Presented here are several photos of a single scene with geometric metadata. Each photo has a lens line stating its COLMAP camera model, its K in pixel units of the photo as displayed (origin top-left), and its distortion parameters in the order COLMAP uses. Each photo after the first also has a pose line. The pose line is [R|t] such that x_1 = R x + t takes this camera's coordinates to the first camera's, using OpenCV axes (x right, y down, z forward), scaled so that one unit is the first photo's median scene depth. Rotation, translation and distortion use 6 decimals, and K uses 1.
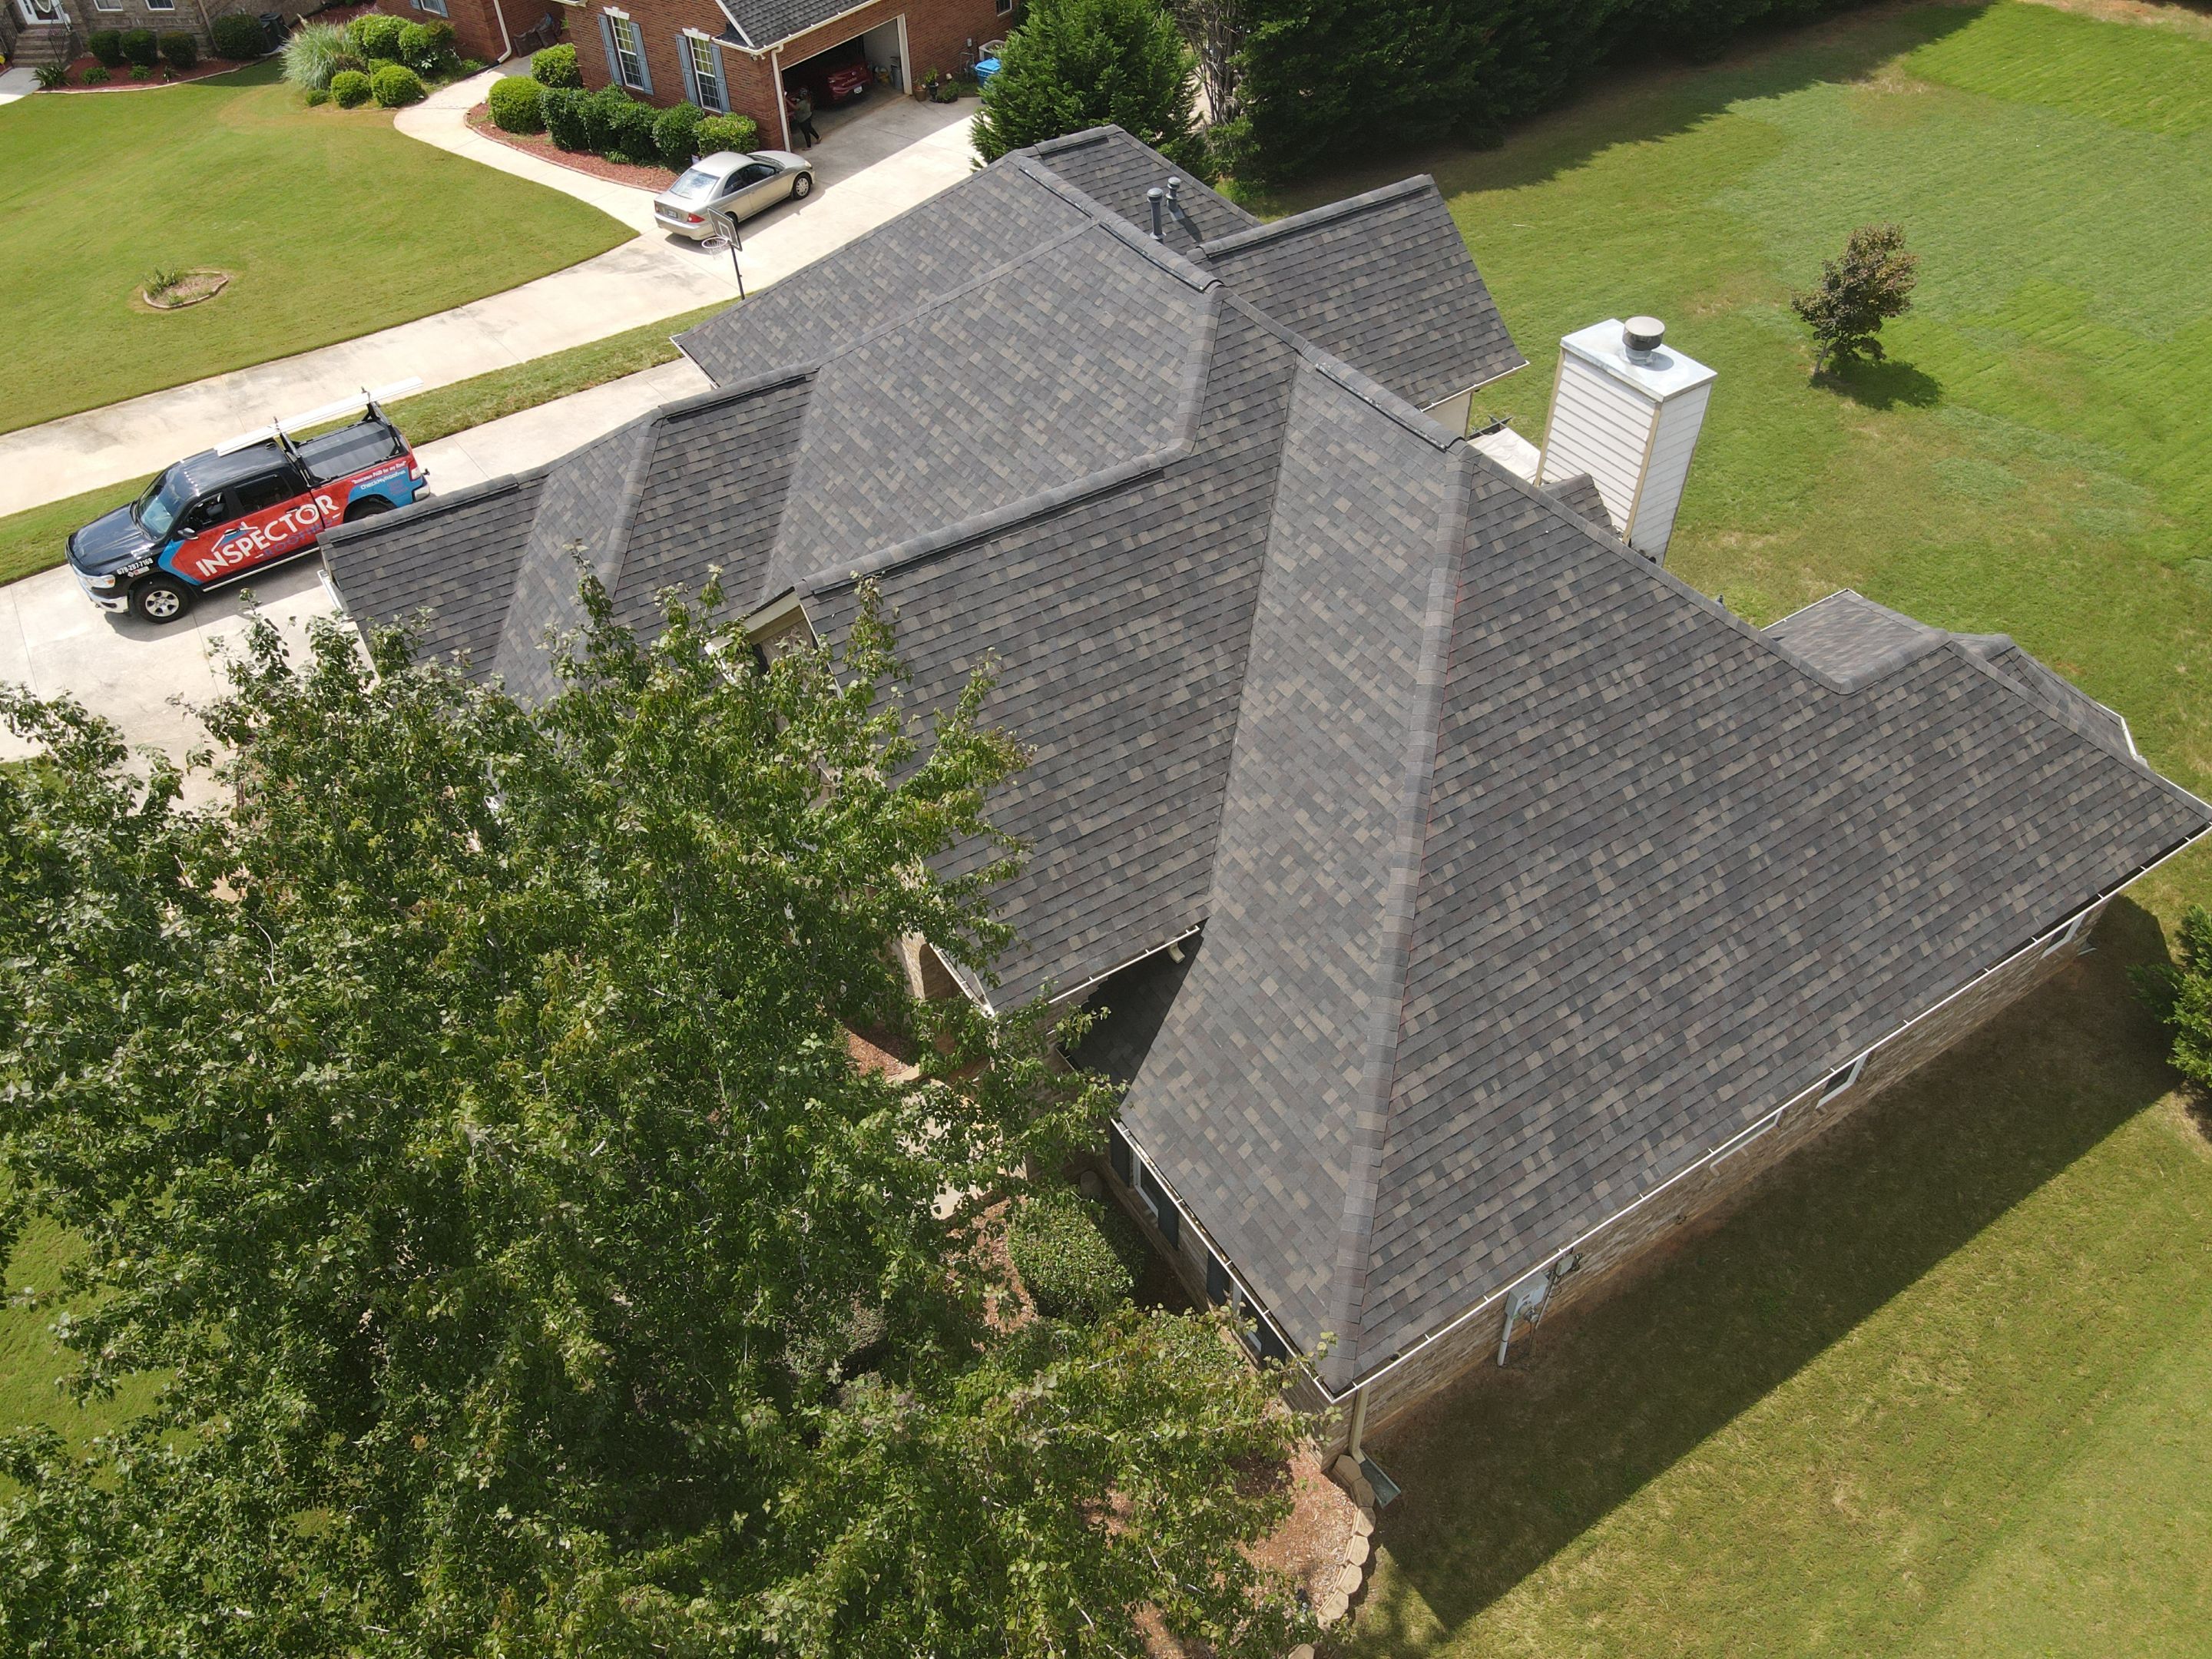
lens RADIAL K [[1616.3, 0, 1083.2], [0, 1616.3, 831.3], [0, 0, 1]] dist [0.005038, 0.010909]
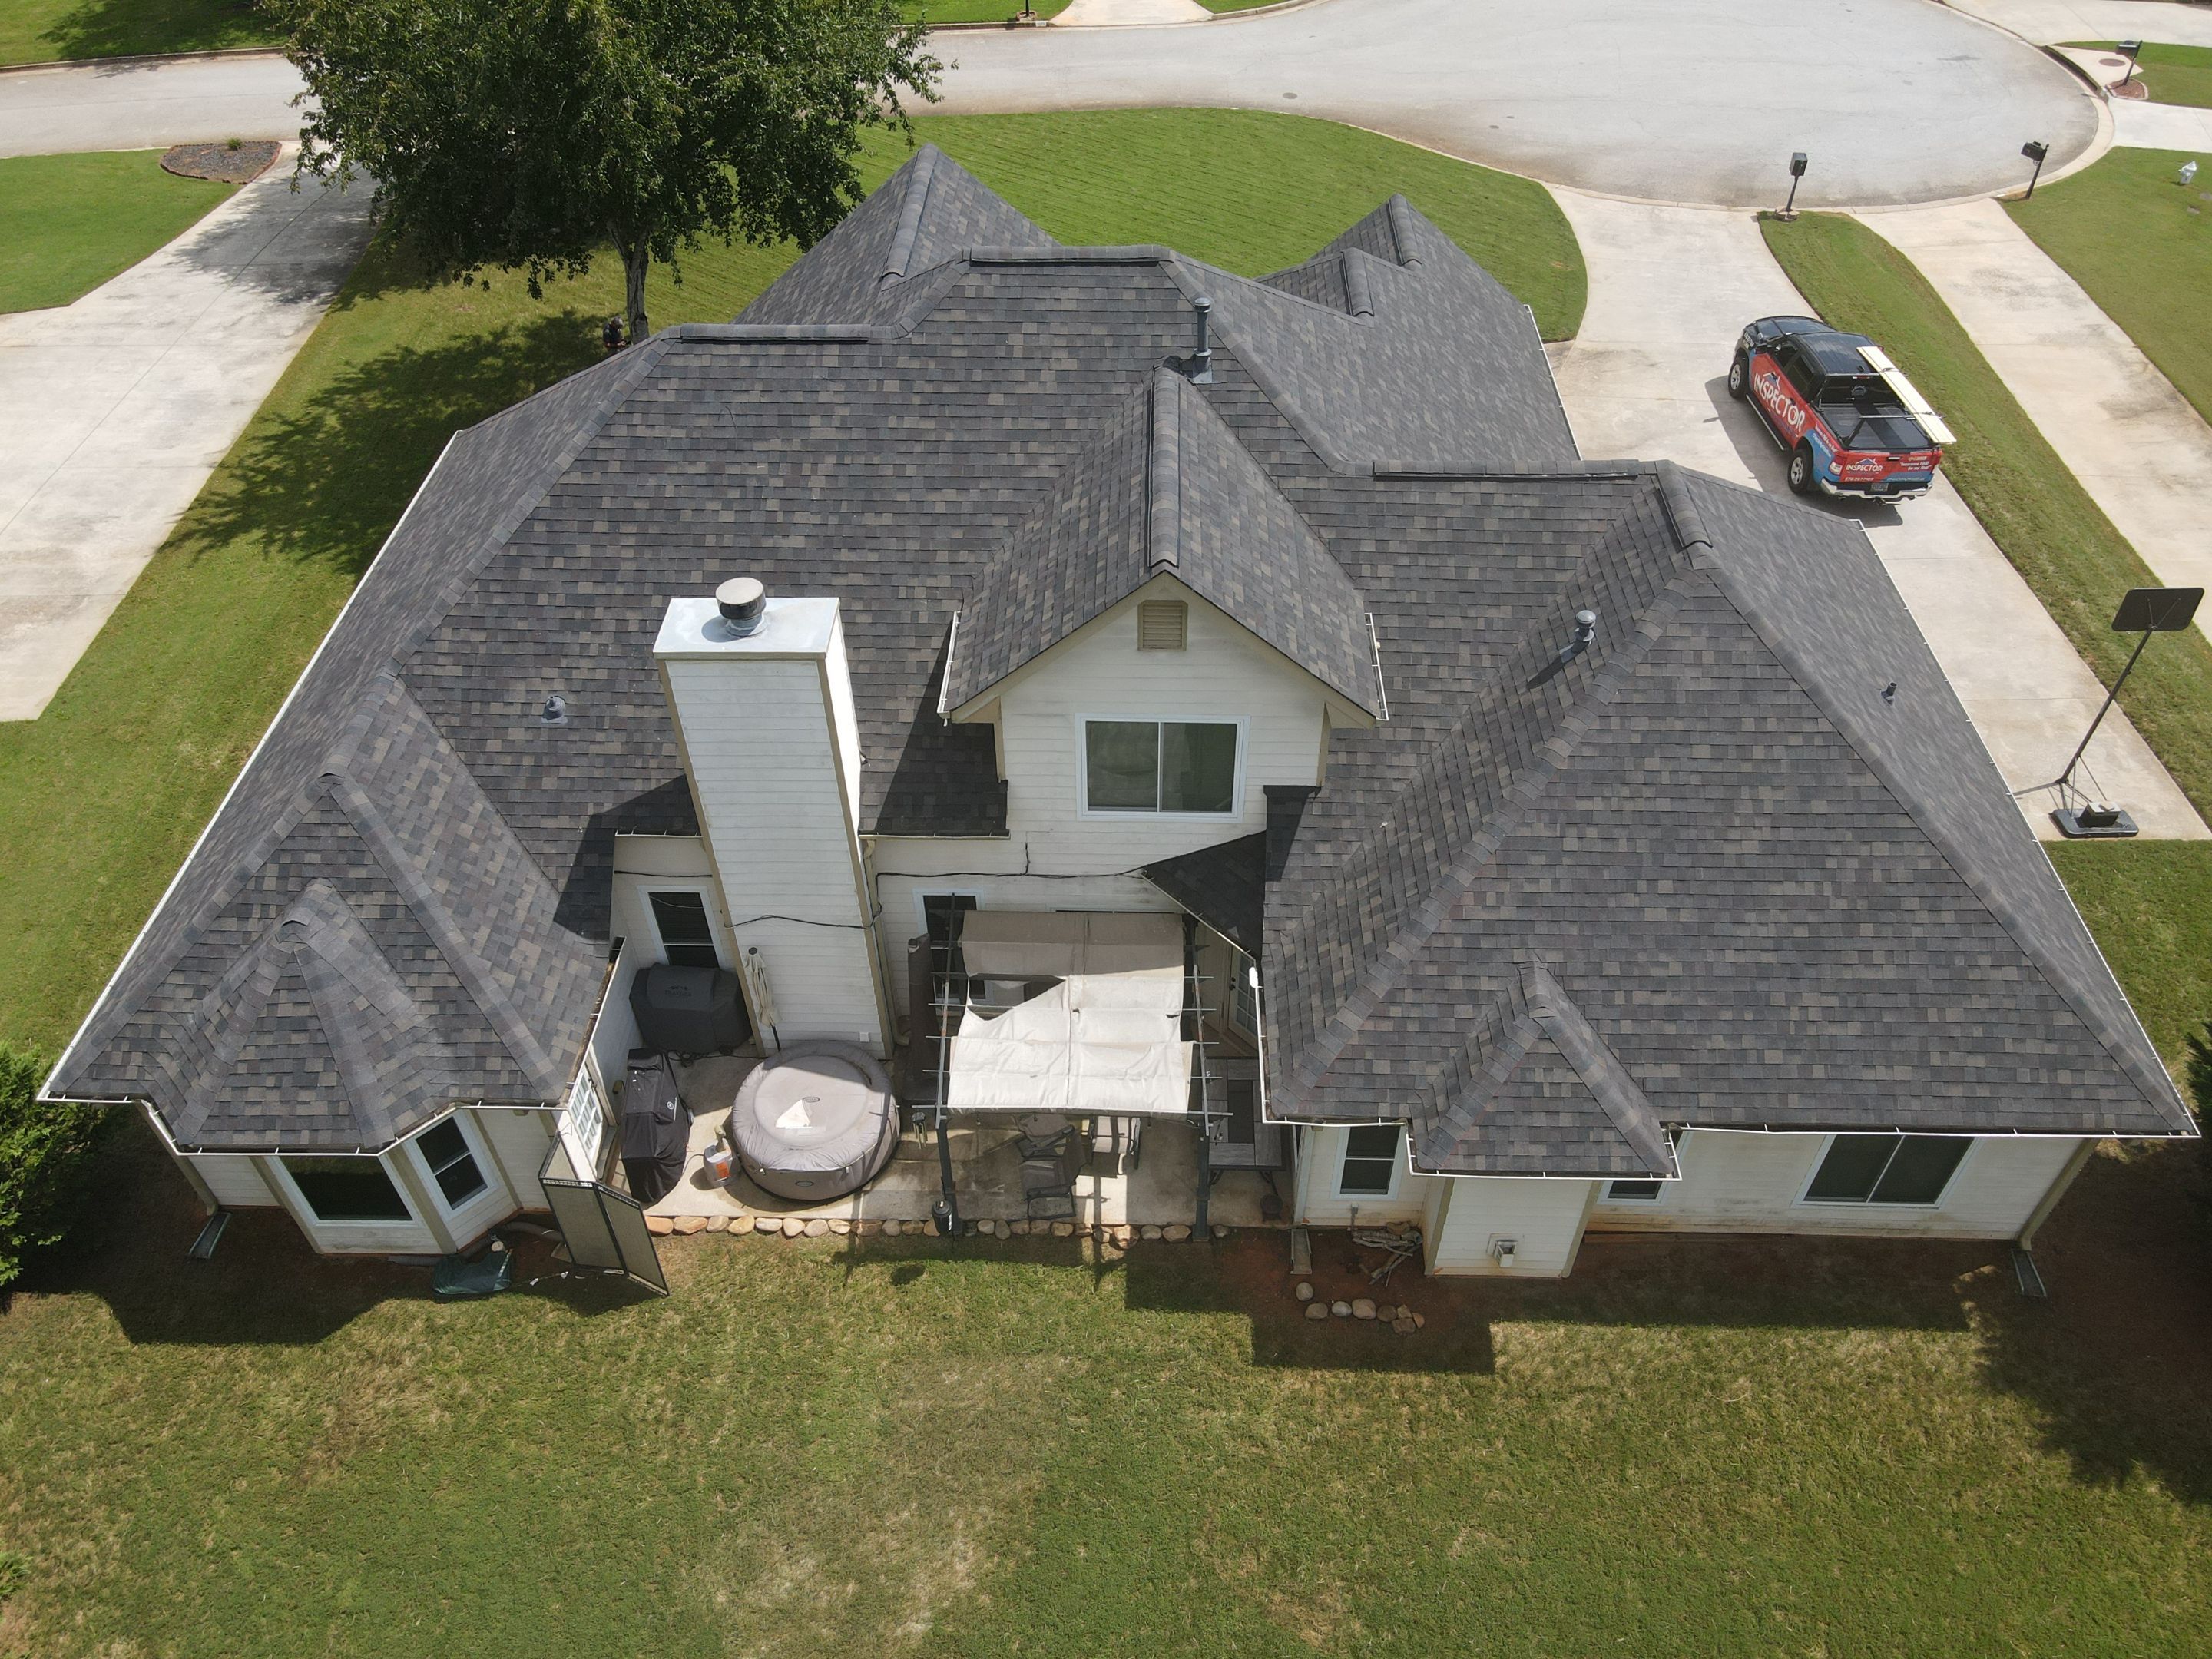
lens RADIAL K [[1616.3, 0, 1104.4], [0, 1616.3, 814.3], [0, 0, 1]] dist [0.005038, 0.010909]
pose [[-0.560694, 0.587957, -0.583034, 0.904362], [-0.564803, 0.243322, 0.788538, -1.174276], [0.605492, 0.771428, 0.195651, 1.182753]]
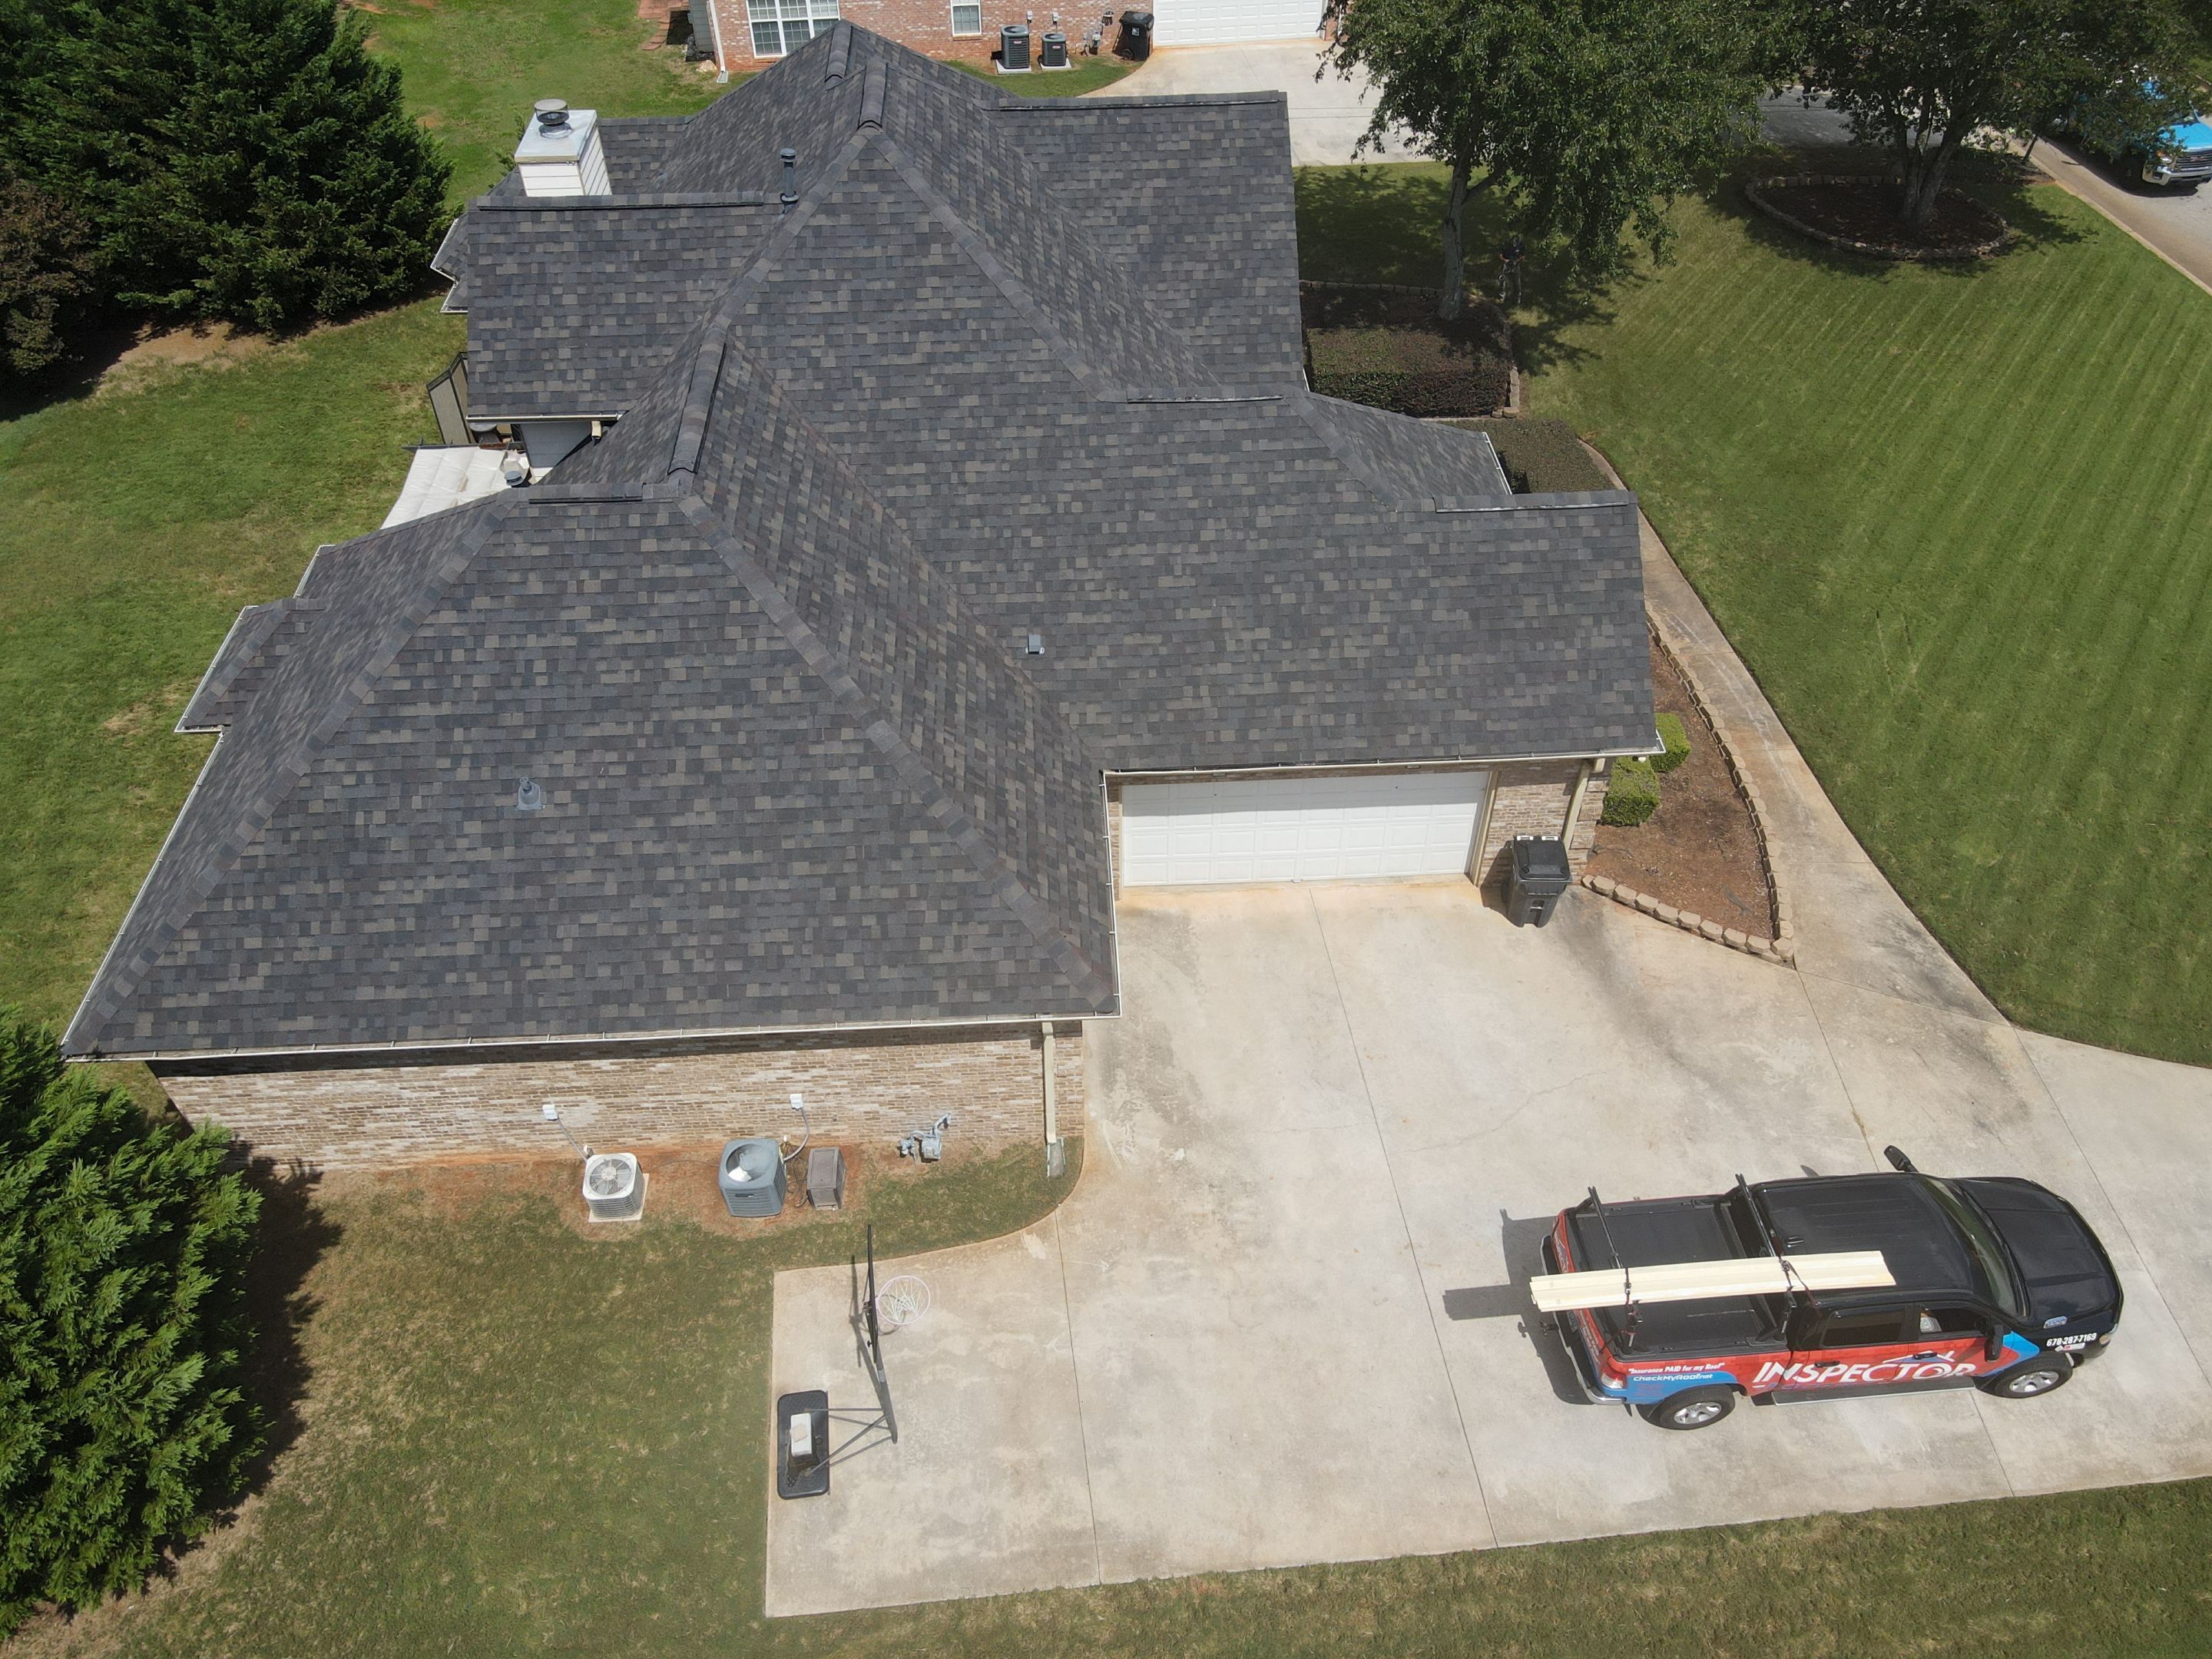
lens RADIAL K [[1616.3, 0, 1109.6], [0, 1616.3, 827.7], [0, 0, 1]] dist [0.005038, 0.010909]
pose [[-0.870039, -0.327229, 0.368718, -0.729286], [0.362792, 0.081411, 0.928307, -1.432287], [-0.333787, 0.941432, 0.047886, 1.497755]]
